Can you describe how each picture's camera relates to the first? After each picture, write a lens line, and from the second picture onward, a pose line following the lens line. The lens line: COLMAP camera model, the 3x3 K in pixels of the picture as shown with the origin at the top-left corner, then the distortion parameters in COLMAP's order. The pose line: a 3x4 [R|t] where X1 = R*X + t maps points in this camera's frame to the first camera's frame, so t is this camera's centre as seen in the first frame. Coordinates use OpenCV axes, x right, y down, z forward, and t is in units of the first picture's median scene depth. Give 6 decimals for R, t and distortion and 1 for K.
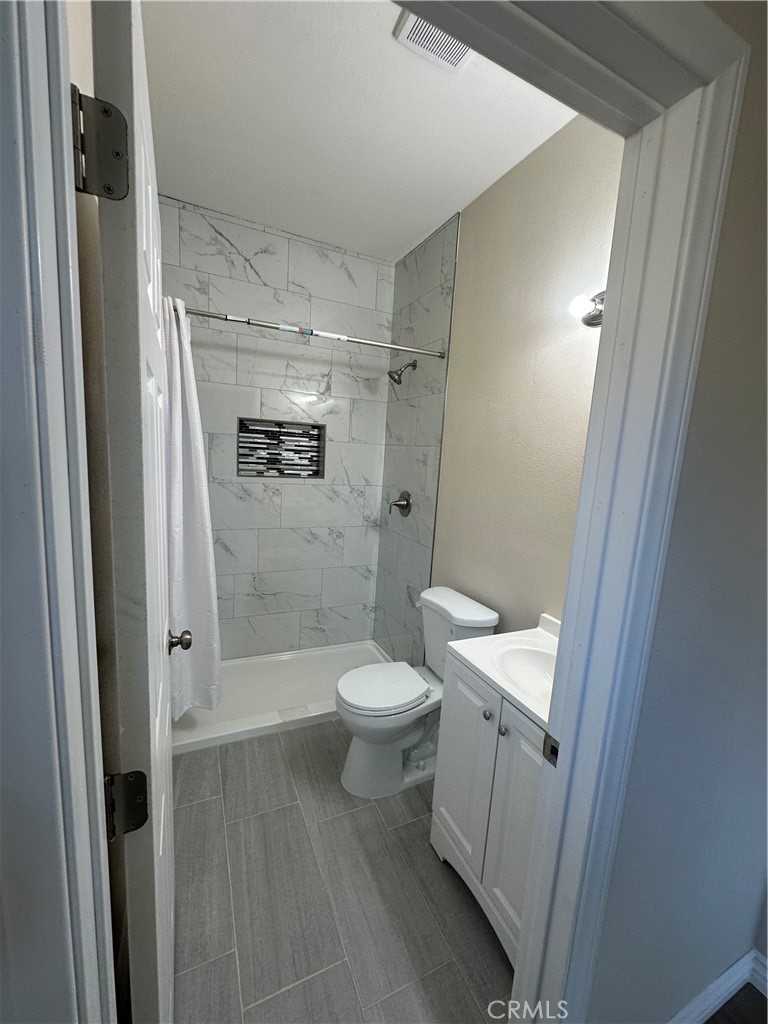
lens RADIAL K [[404.1, 0, 384.0], [0, 404.1, 512.0], [0, 0, 1]] dist [-0.000251, 0.000013]
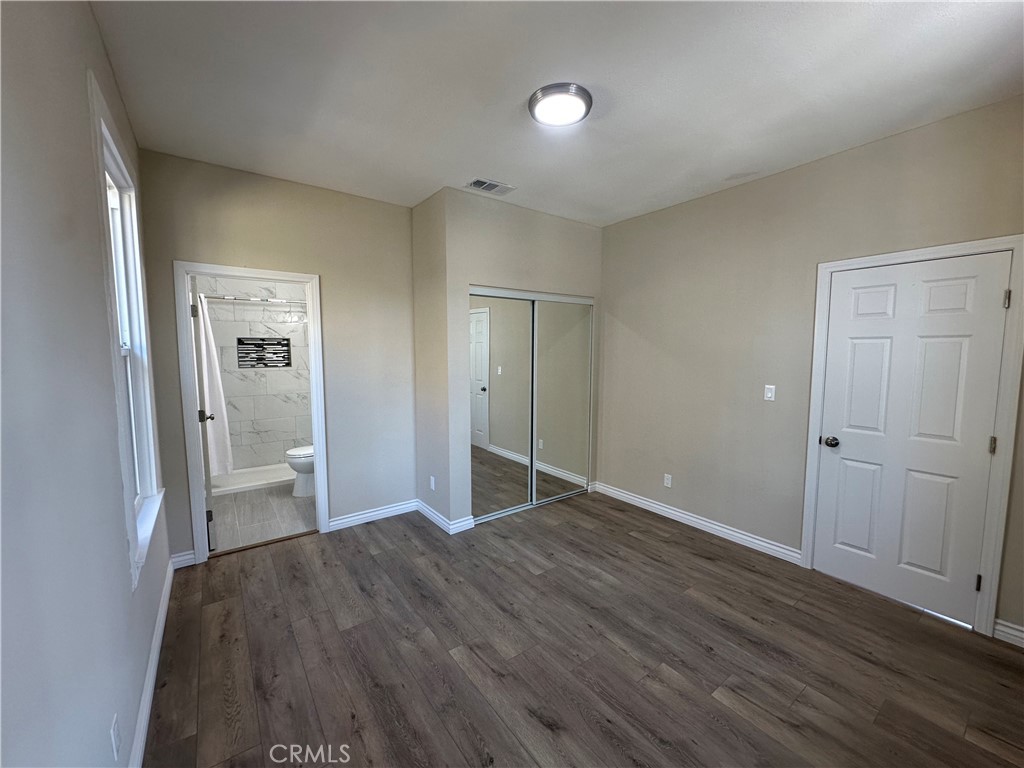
lens RADIAL K [[404.1, 0, 512.0], [0, 404.1, 384.0], [0, 0, 1]] dist [-0.000251, 0.000013]
pose [[0.977869, -0.081580, 0.192657, 0.494524], [0.092869, 0.994407, -0.050295, 0.189896], [-0.187476, 0.067073, 0.979976, -1.039133]]
